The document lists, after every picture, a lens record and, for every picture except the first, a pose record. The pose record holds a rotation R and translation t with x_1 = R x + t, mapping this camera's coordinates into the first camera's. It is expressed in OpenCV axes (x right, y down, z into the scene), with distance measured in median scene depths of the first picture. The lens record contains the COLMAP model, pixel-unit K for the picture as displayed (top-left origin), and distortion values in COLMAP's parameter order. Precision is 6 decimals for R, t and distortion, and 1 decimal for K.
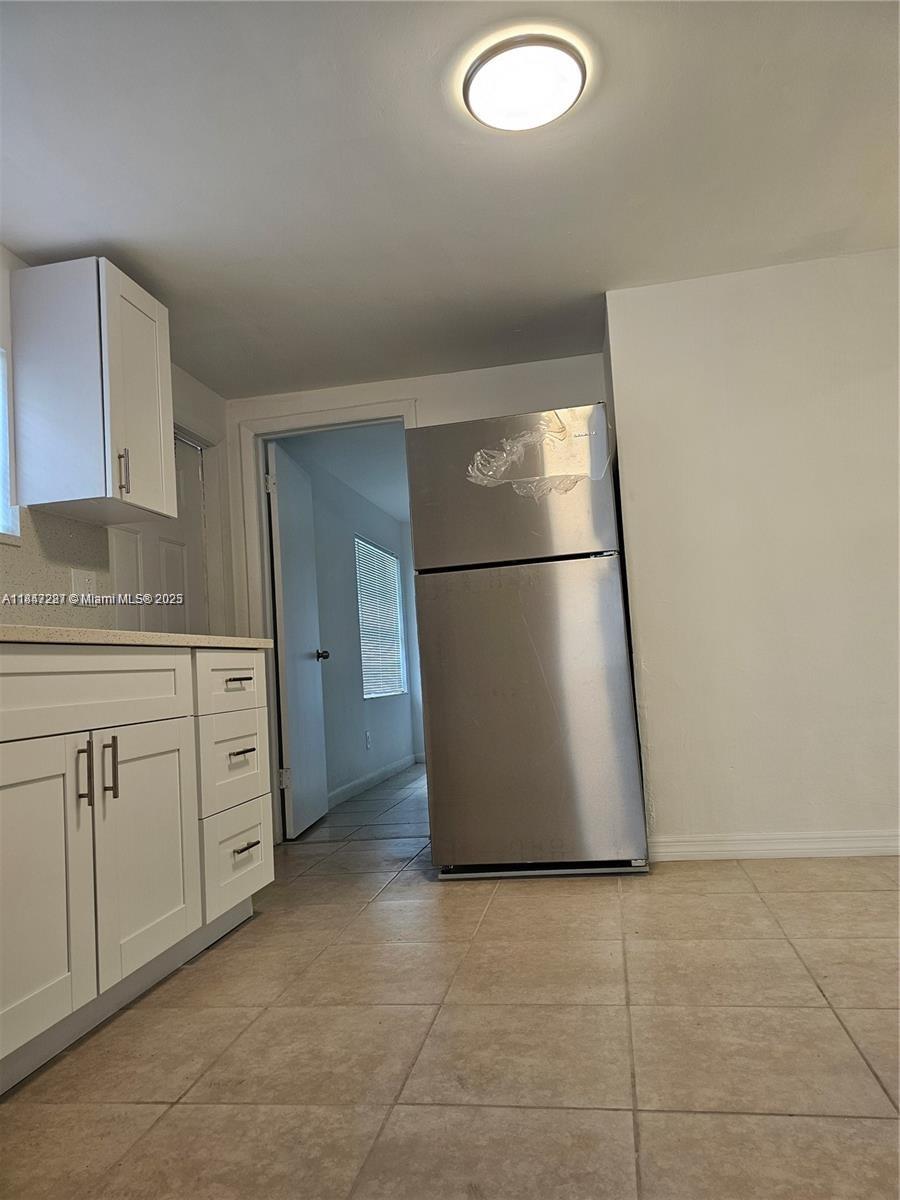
lens RADIAL K [[811.4, 0, 457.5], [0, 811.4, 602.3], [0, 0, 1]] dist [0.031005, -0.006253]
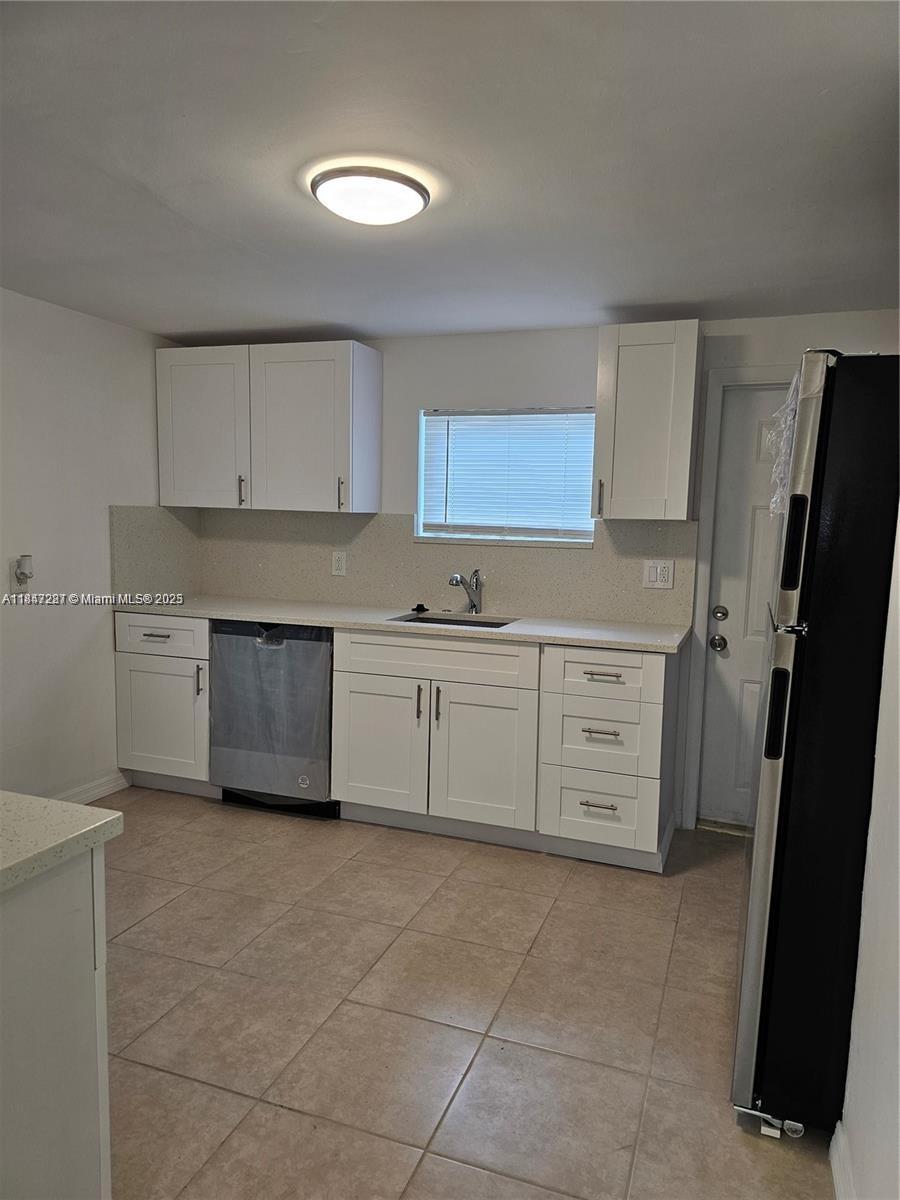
lens RADIAL K [[811.4, 0, 457.5], [0, 811.4, 601.3], [0, 0, 1]] dist [0.031005, -0.006253]
pose [[-0.165240, 0.171119, -0.971295, 1.256516], [0.064969, 0.984583, 0.162407, -0.303226], [0.984111, -0.036268, -0.173809, 1.354845]]
